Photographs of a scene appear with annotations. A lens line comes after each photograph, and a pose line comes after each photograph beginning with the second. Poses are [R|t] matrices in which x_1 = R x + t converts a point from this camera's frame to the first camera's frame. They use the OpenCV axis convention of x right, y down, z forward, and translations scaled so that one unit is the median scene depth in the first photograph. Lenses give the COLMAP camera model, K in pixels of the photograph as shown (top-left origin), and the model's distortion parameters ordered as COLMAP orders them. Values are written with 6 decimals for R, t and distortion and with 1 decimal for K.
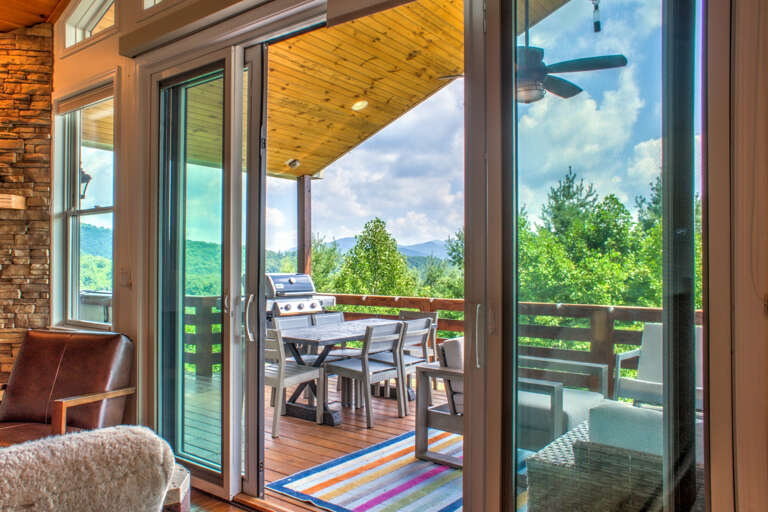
lens RADIAL K [[590.4, 0, 340.0], [0, 590.4, 257.7], [0, 0, 1]] dist [-0.082914, -0.001114]
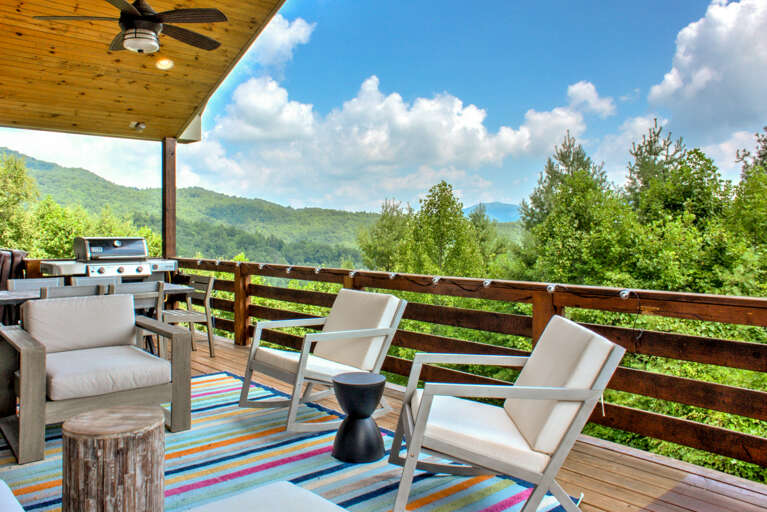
lens RADIAL K [[614.9, 0, 383.8], [0, 614.9, 226.2], [0, 0, 1]] dist [-0.030166, 0.000197]
pose [[0.988152, -0.008794, -0.153227, 0.159998], [0.009080, 0.999958, 0.001167, 0.003456], [0.153211, -0.002544, 0.988190, 0.015127]]
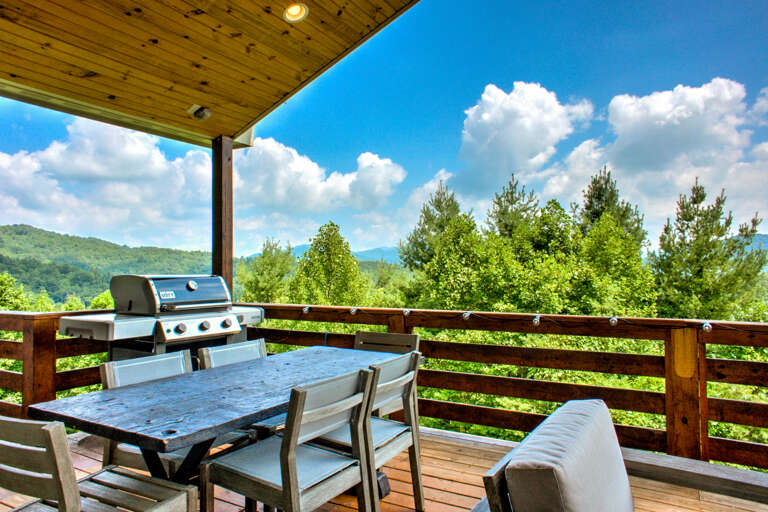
lens RADIAL K [[521.9, 0, 384.0], [0, 521.9, 256.0], [0, 0, 1]] dist [-0.008705, 0.000172]
pose [[0.986964, -0.004922, 0.160866, 0.010569], [0.006923, 0.999906, -0.011876, 0.004499], [-0.160792, 0.012835, 0.986905, 0.123787]]
